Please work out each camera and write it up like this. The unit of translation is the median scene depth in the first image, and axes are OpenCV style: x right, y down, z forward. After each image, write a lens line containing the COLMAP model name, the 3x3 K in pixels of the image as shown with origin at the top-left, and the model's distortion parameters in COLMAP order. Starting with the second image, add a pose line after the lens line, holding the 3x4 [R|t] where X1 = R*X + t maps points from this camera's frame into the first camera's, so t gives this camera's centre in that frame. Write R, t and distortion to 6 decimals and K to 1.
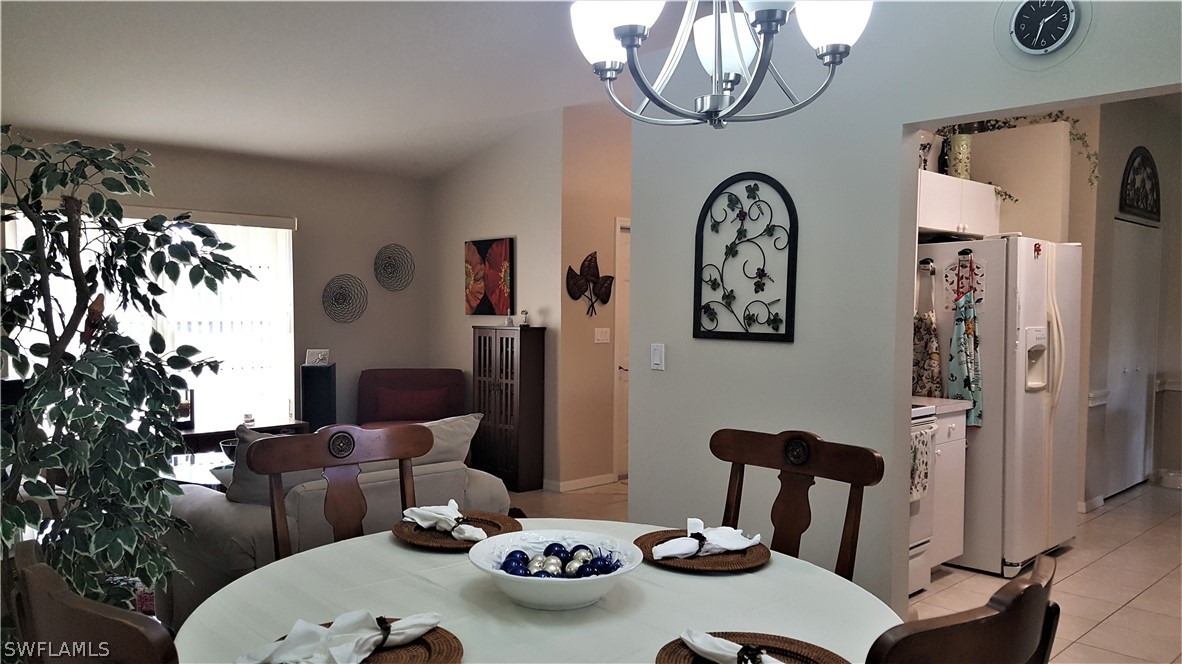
lens RADIAL K [[869.7, 0, 599.0], [0, 869.7, 349.8], [0, 0, 1]] dist [0.052522, -0.034195]
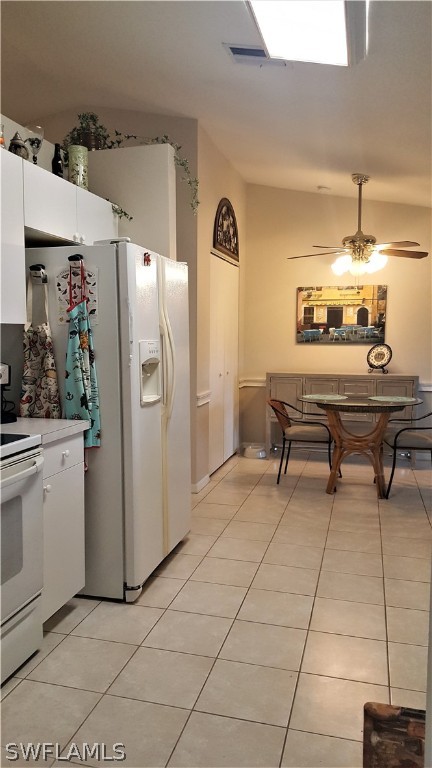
lens RADIAL K [[565.1, 0, 215.7], [0, 565.1, 384.3], [0, 0, 1]] dist [0.052522, -0.034195]
pose [[0.856634, -0.051830, 0.513315, 0.211782], [0.029271, 0.998221, 0.051943, -0.006410], [-0.515094, -0.029471, 0.856627, 0.379625]]
